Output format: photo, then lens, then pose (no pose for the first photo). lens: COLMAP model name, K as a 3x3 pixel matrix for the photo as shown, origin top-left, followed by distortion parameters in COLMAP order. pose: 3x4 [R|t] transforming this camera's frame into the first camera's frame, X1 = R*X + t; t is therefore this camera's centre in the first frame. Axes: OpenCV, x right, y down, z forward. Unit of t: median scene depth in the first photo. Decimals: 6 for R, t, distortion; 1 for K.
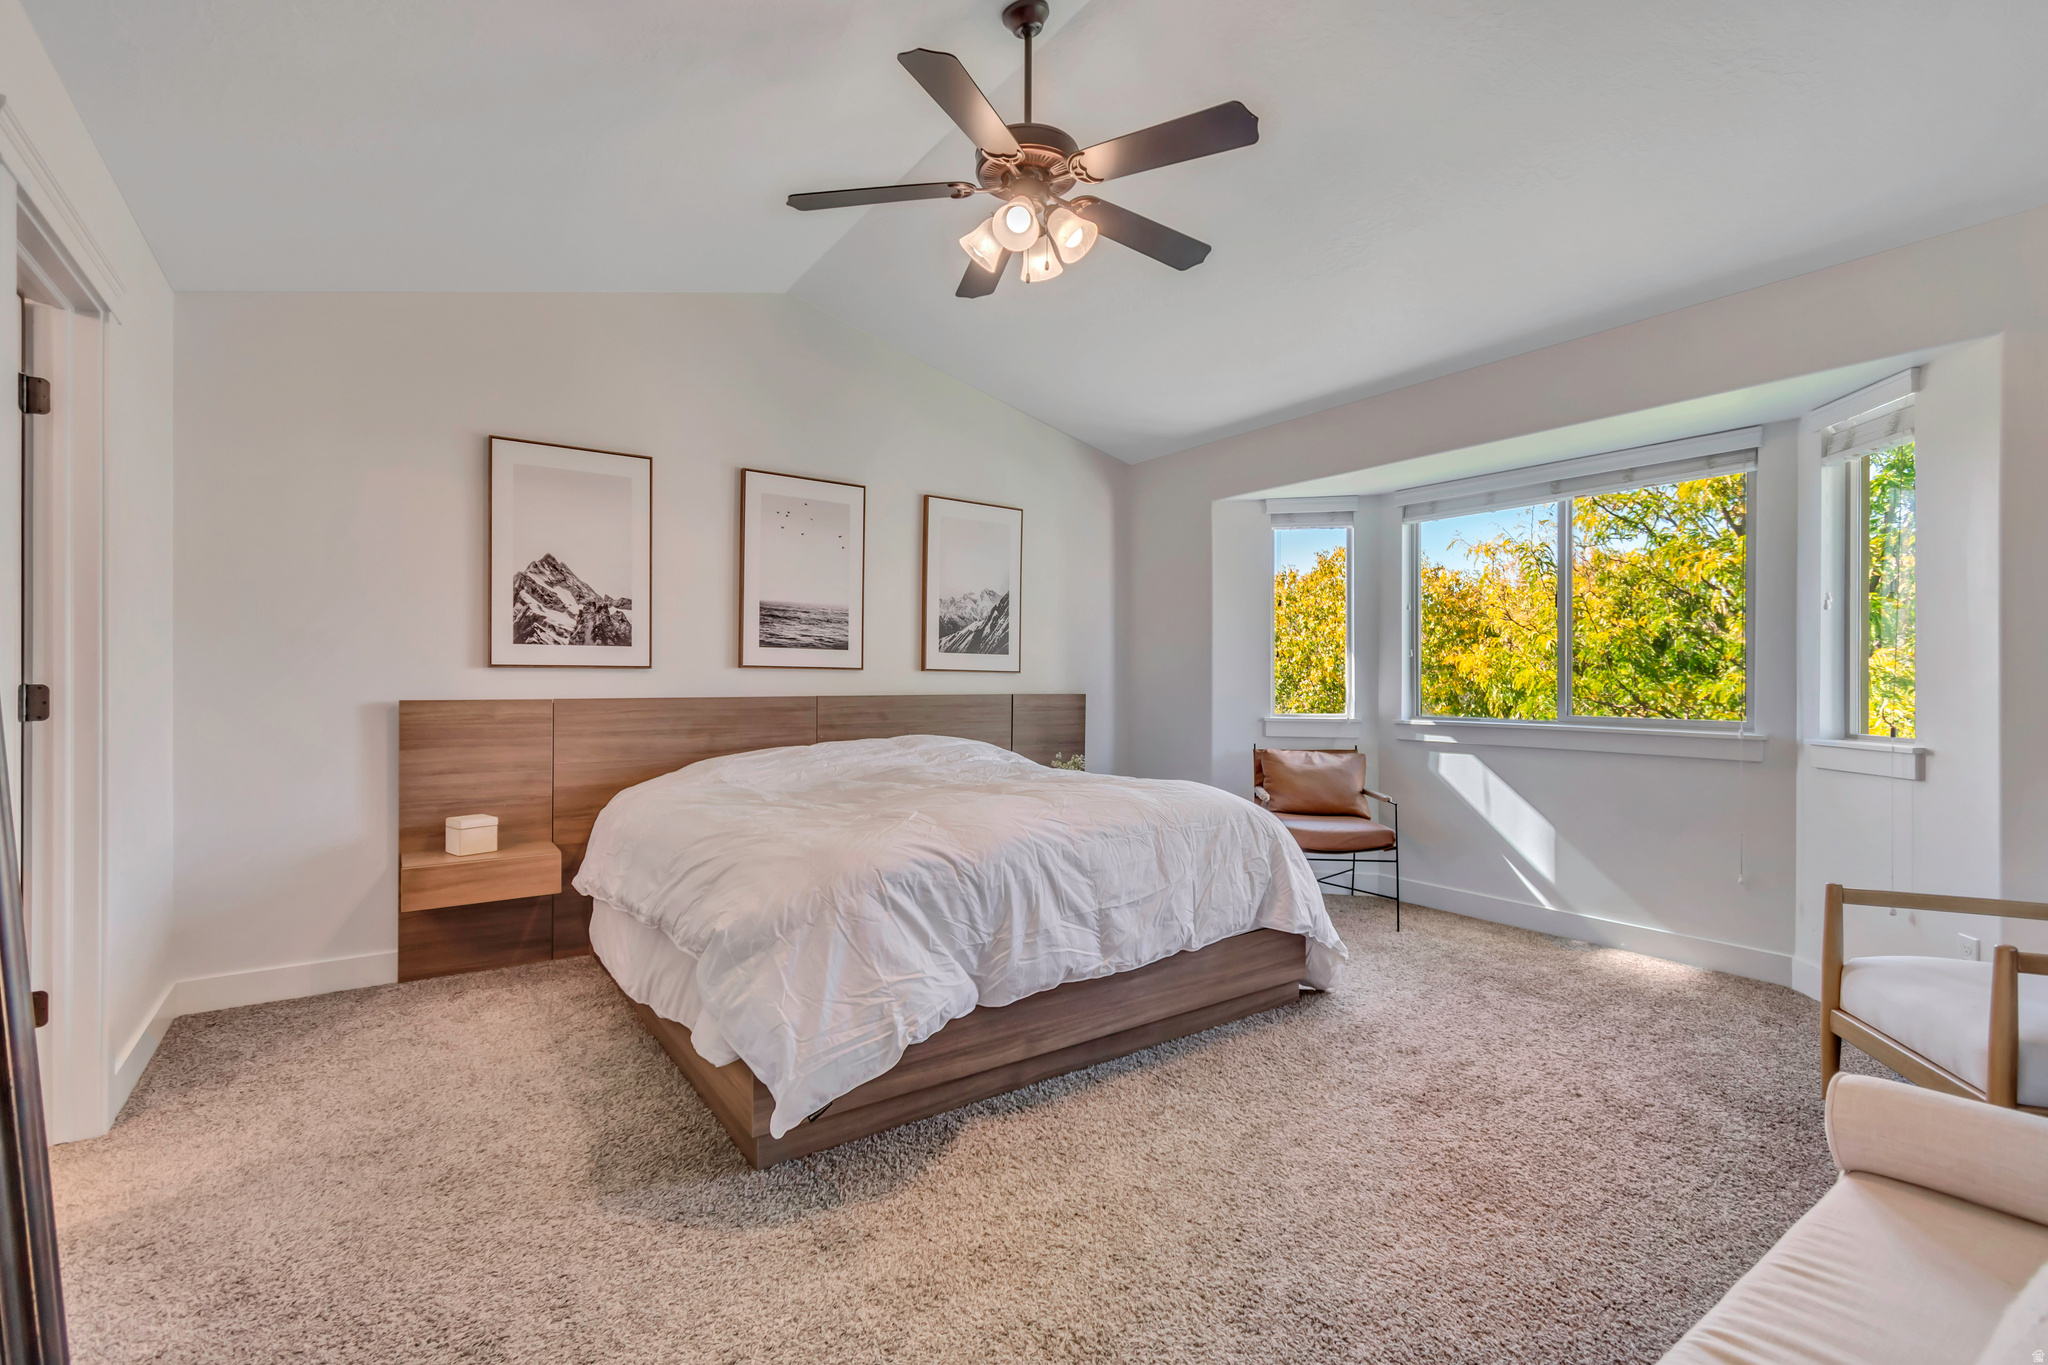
lens RADIAL K [[914.5, 0, 1025.5], [0, 914.5, 685.3], [0, 0, 1]] dist [0.003084, -0.002070]
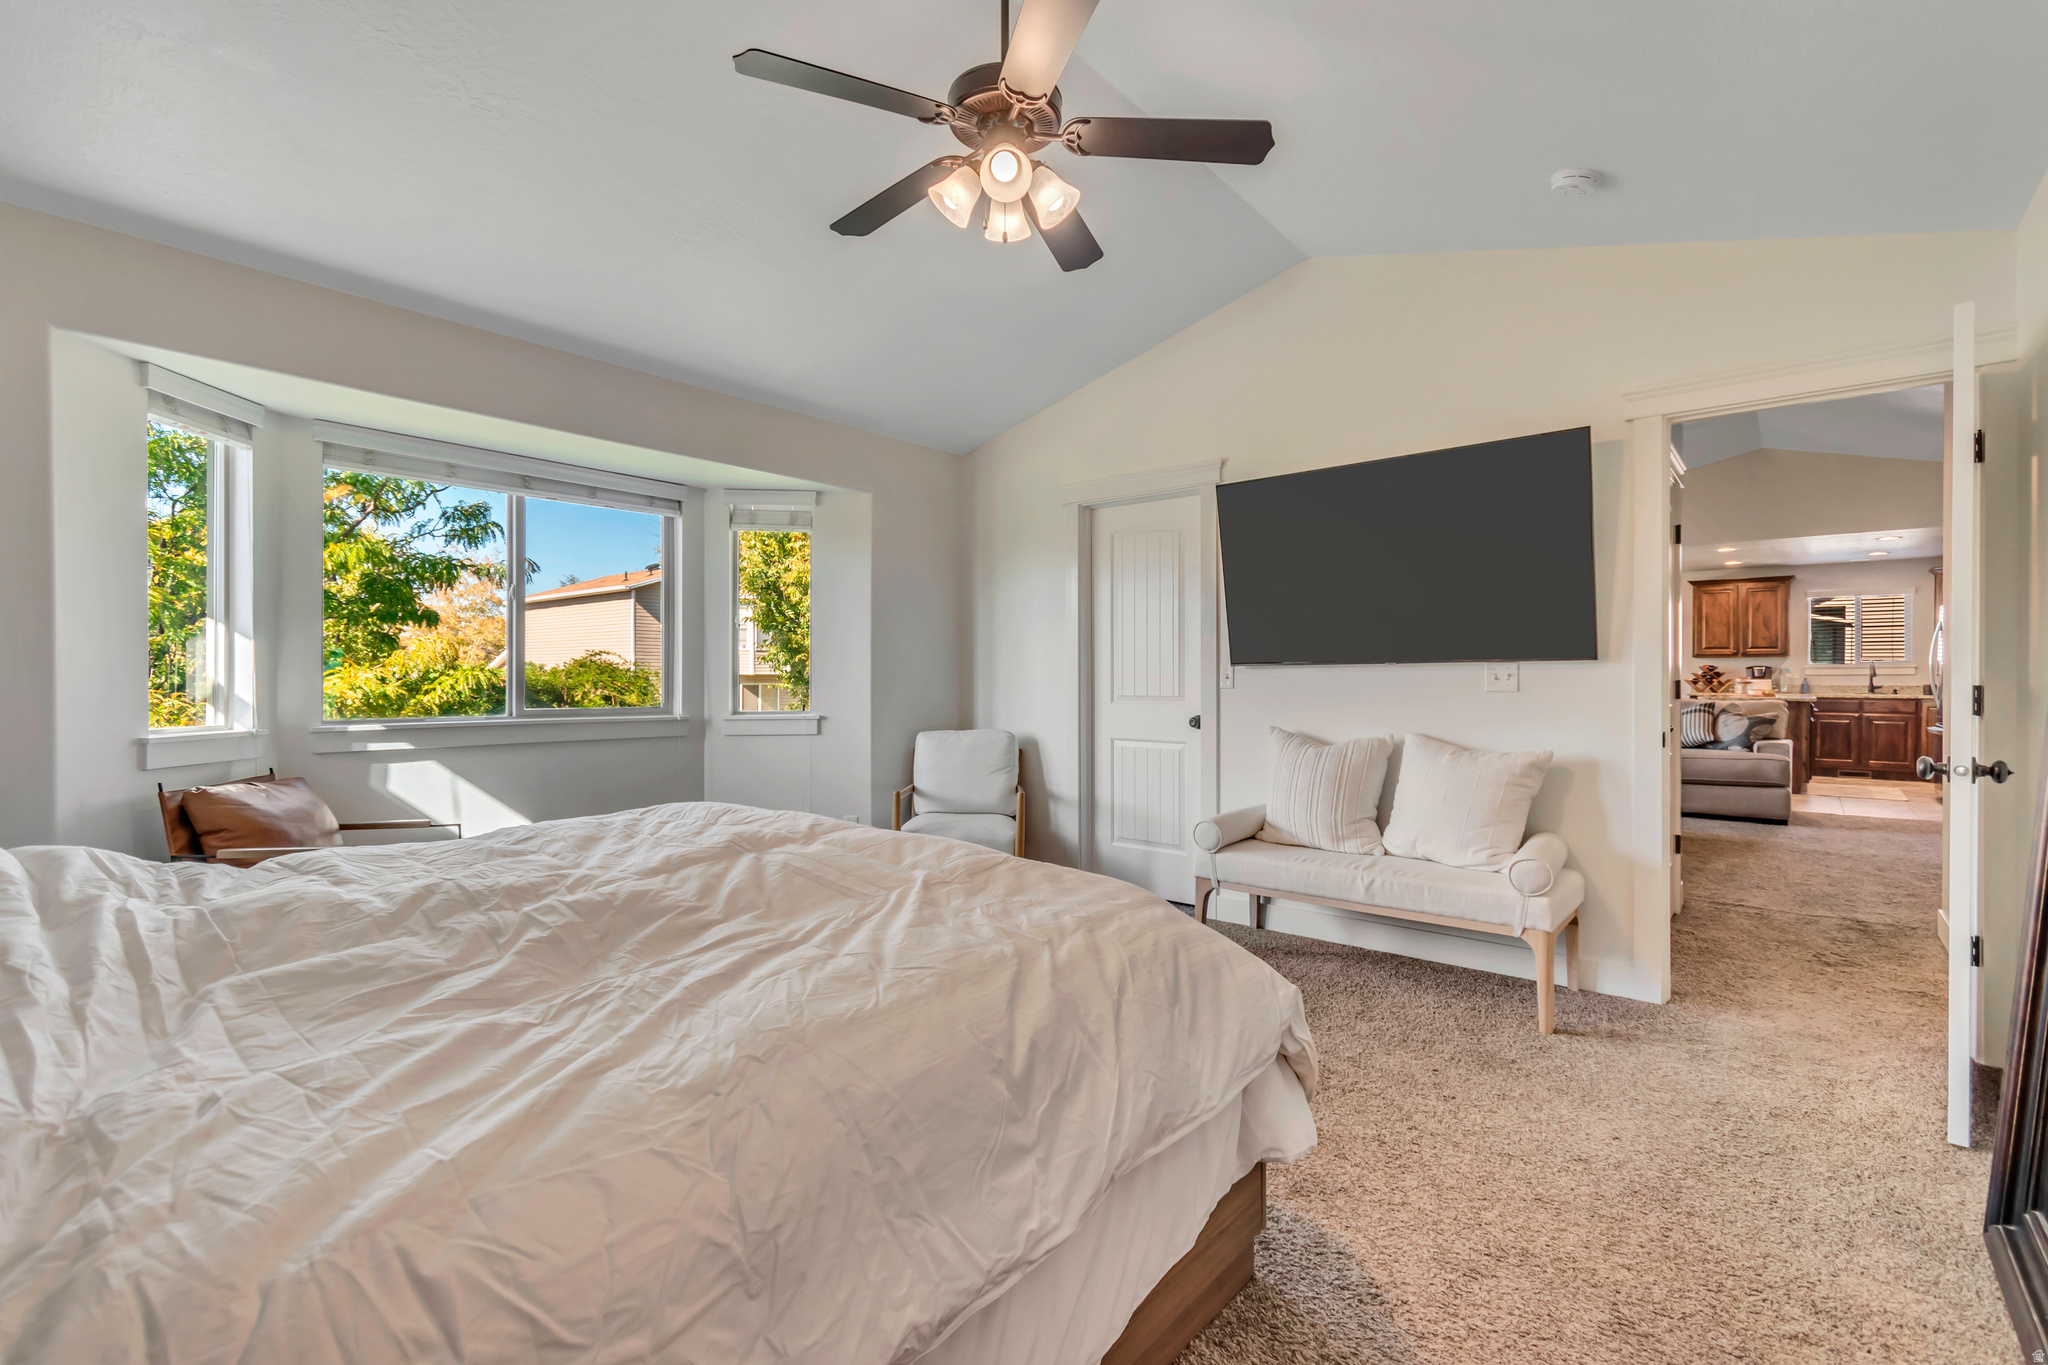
lens RADIAL K [[914.5, 0, 1015.8], [0, 914.5, 677.1], [0, 0, 1]] dist [0.003084, -0.002070]
pose [[-0.249056, -0.002415, 0.968486, -0.474479], [0.001896, 0.999994, 0.002981, -0.004667], [-0.968487, 0.002579, -0.249049, 0.663075]]
